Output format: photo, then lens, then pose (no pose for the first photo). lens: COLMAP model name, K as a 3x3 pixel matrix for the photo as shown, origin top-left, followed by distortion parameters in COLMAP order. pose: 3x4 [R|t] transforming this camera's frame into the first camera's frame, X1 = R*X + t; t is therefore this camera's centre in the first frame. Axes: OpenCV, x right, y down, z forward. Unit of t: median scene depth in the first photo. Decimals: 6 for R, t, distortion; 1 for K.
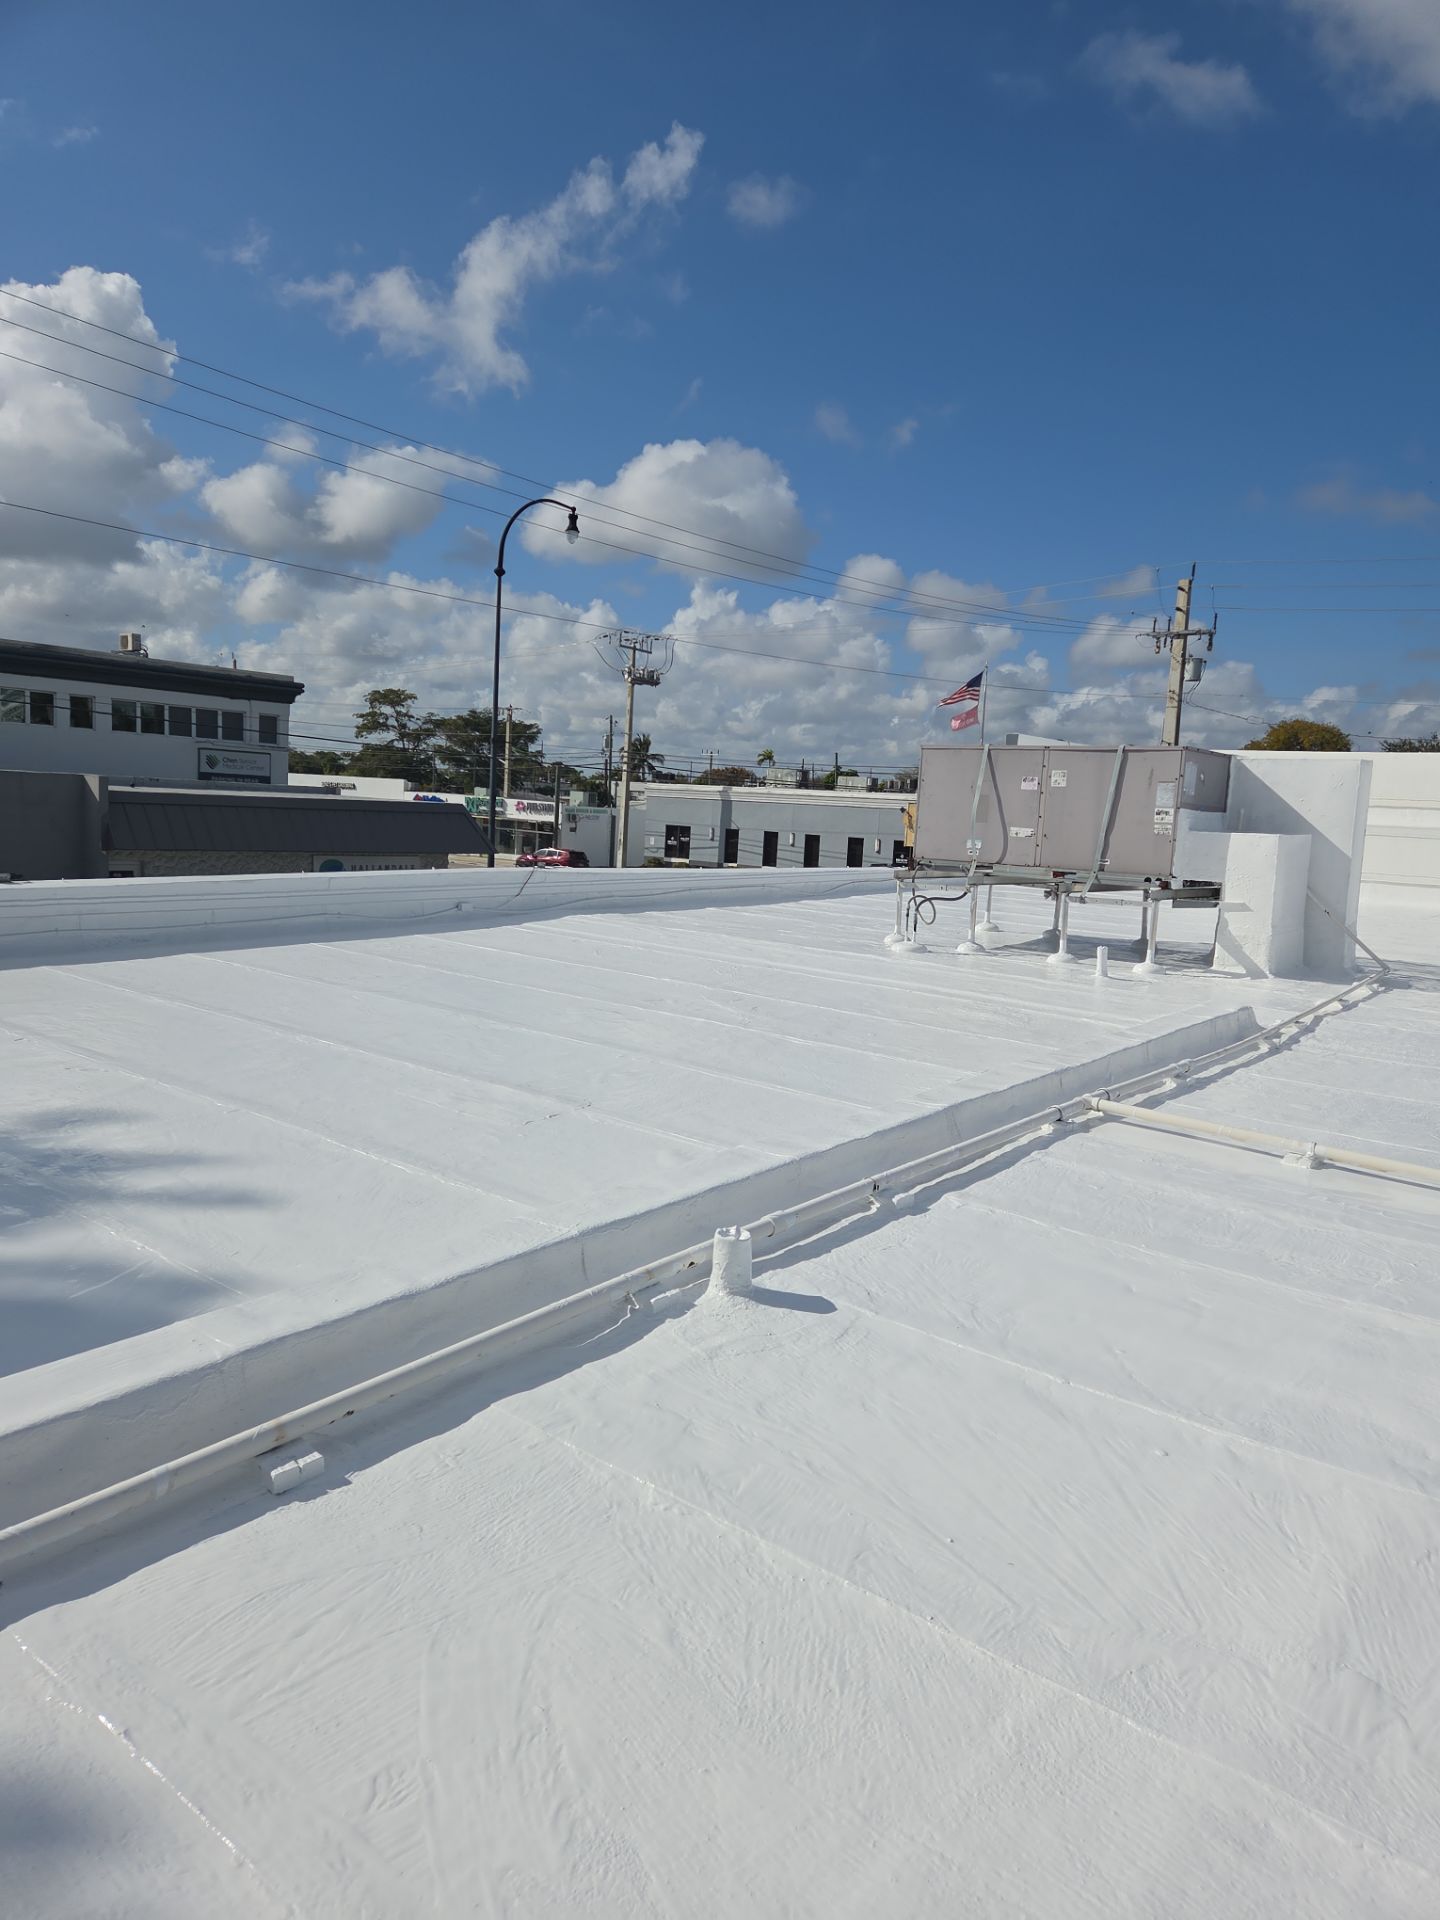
lens RADIAL K [[1262.1, 0, 750.7], [0, 1262.1, 934.1], [0, 0, 1]] dist [0.094729, -0.070988]
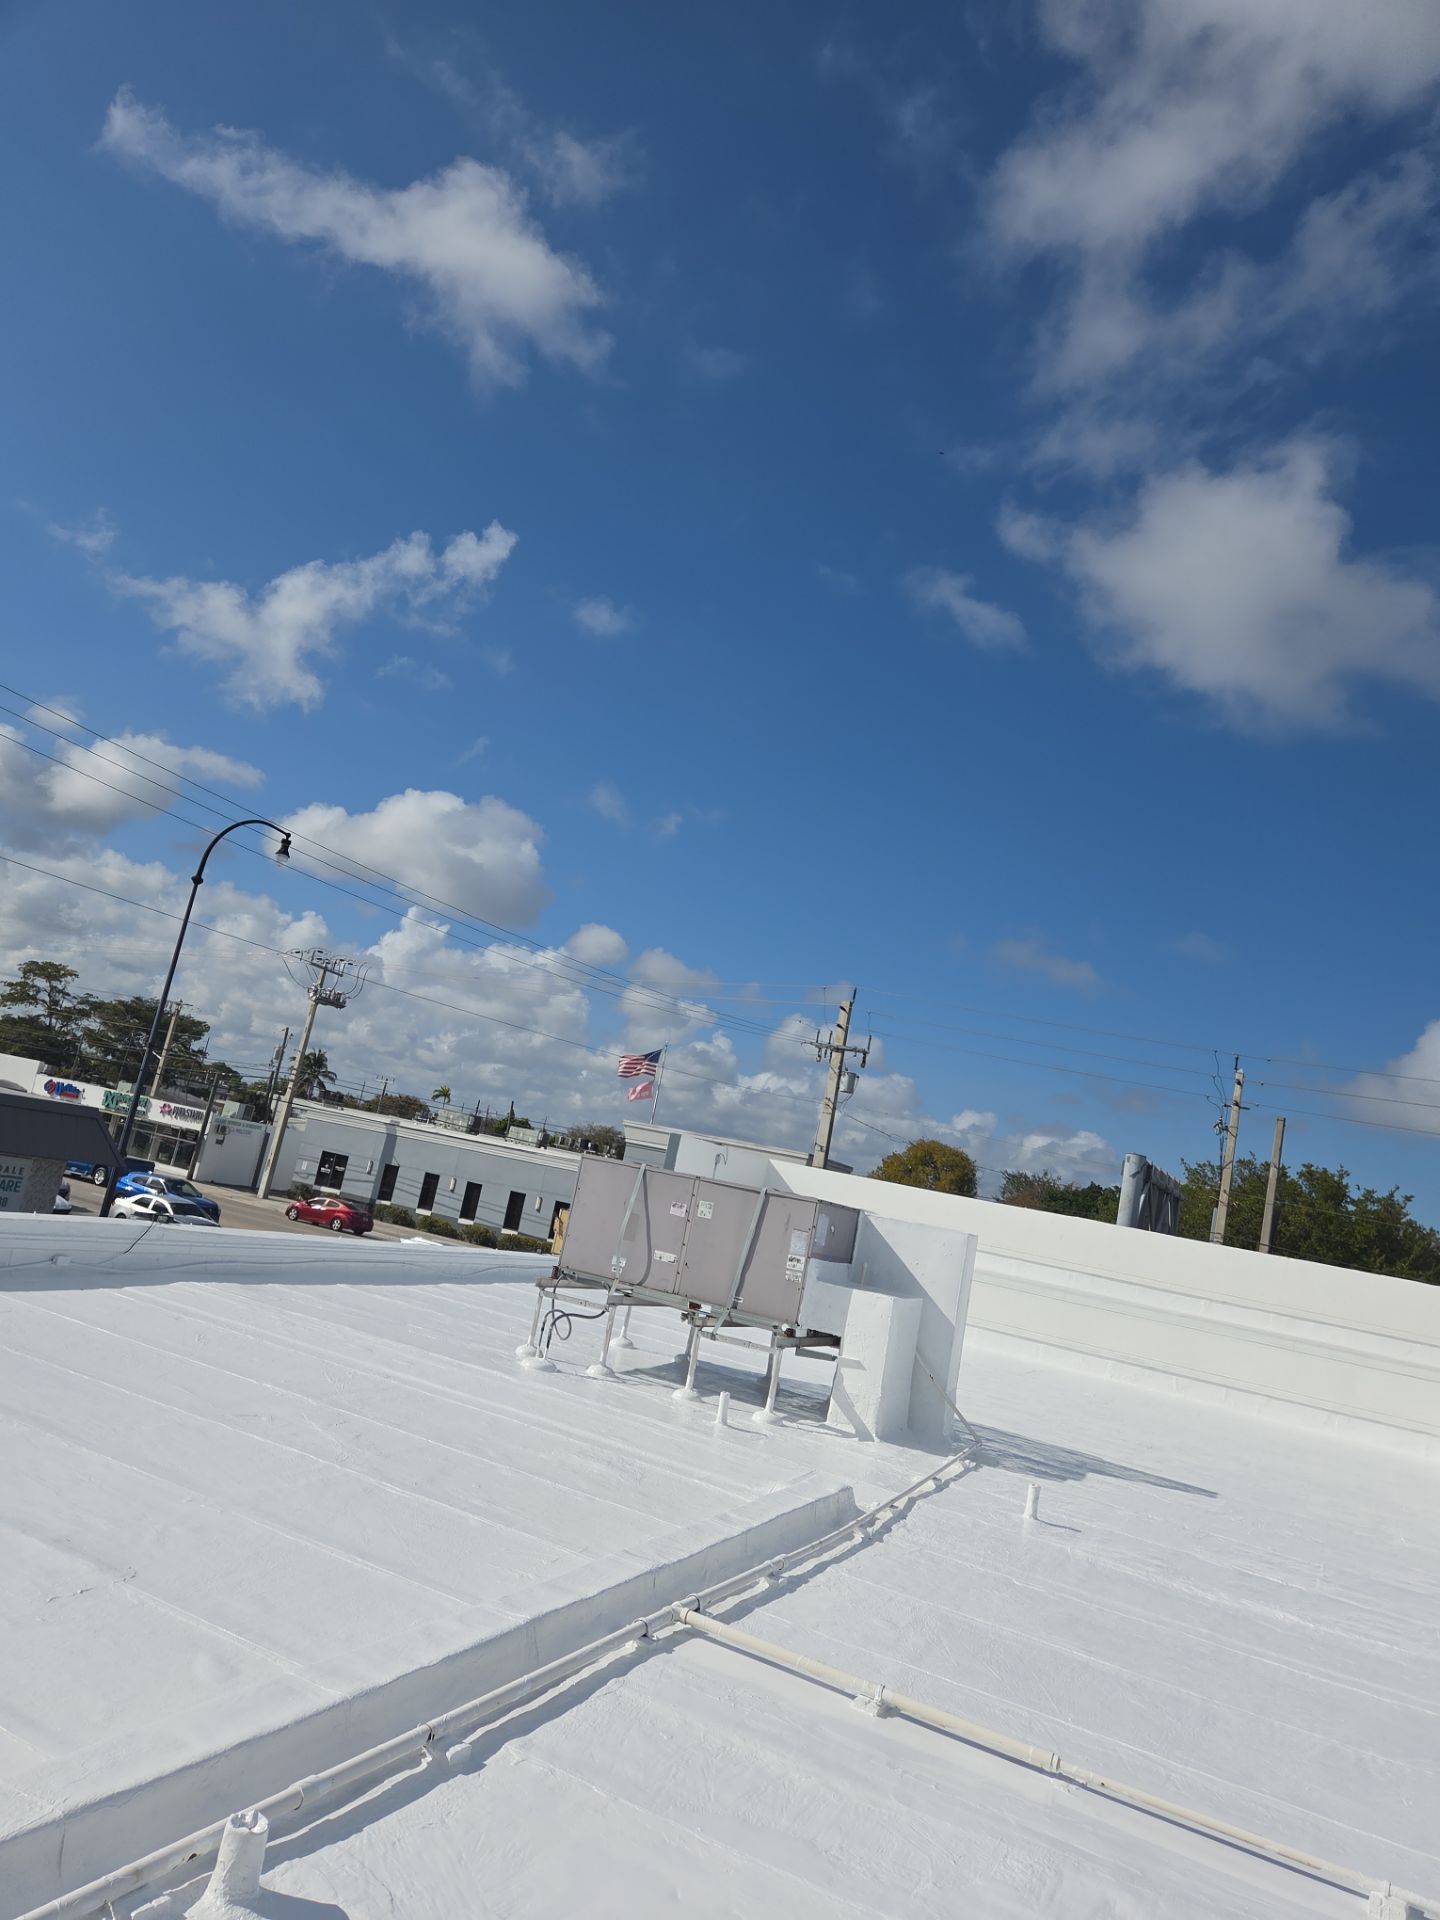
lens RADIAL K [[1253.8, 0, 704.9], [0, 1253.8, 960.7], [0, 0, 1]] dist [0.079037, -0.061482]
pose [[0.966357, 0.169042, 0.193853, 0.011548], [-0.119288, 0.962290, -0.244478, -0.100678], [-0.227870, 0.213128, 0.950080, -0.032889]]
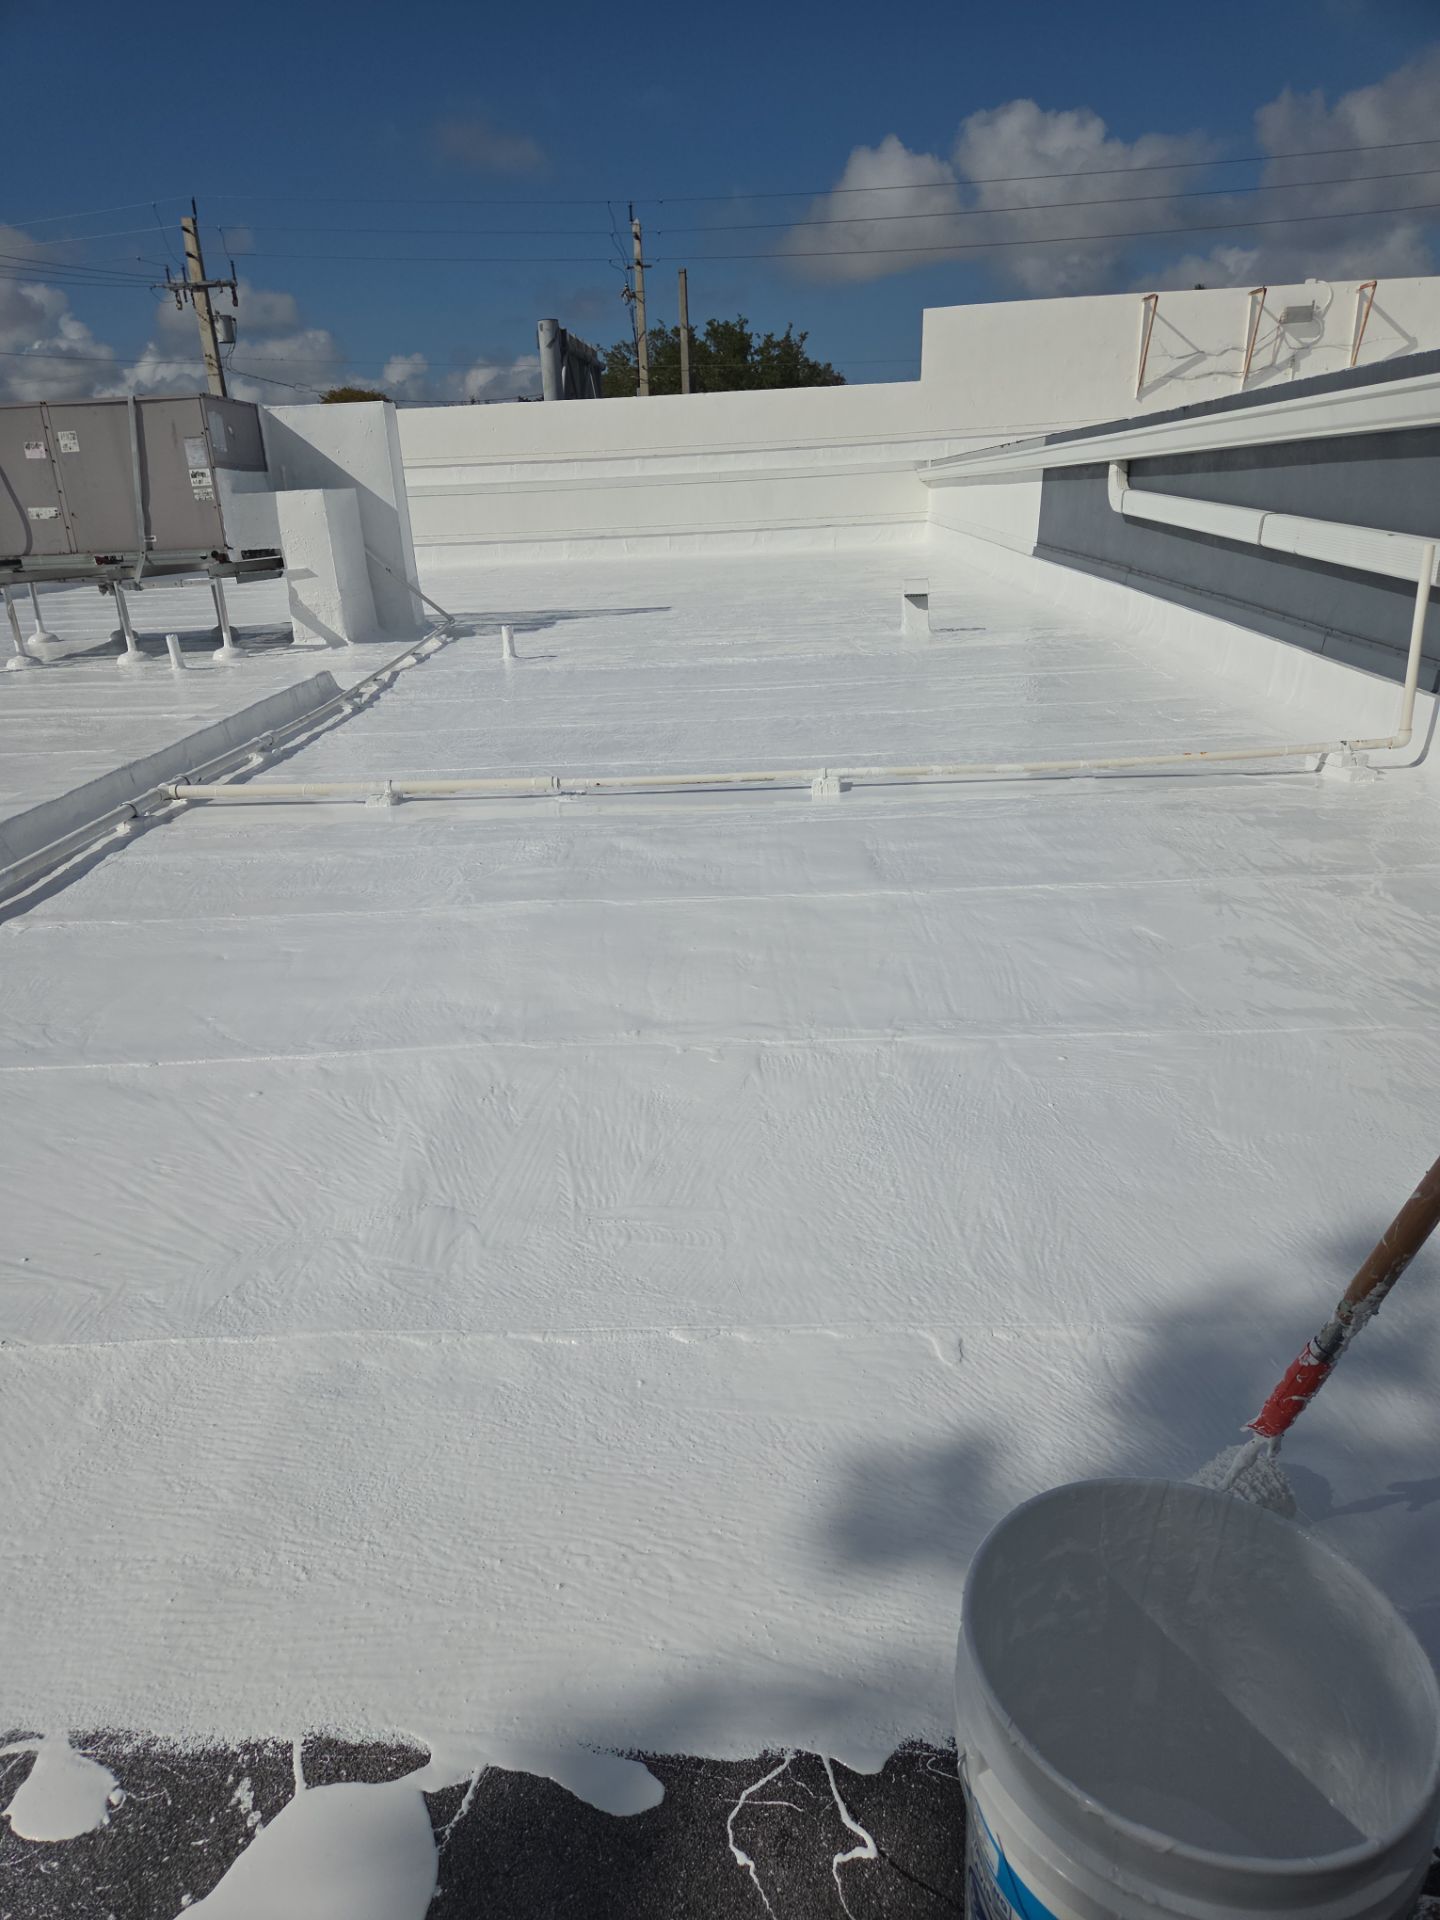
lens RADIAL K [[1227.7, 0, 692.9], [0, 1227.7, 980.5], [0, 0, 1]] dist [0.073667, -0.064020]
pose [[0.806624, -0.291498, 0.514185, 0.062767], [0.148481, 0.941967, 0.301084, 0.041412], [-0.572111, -0.166515, 0.803095, 0.026897]]
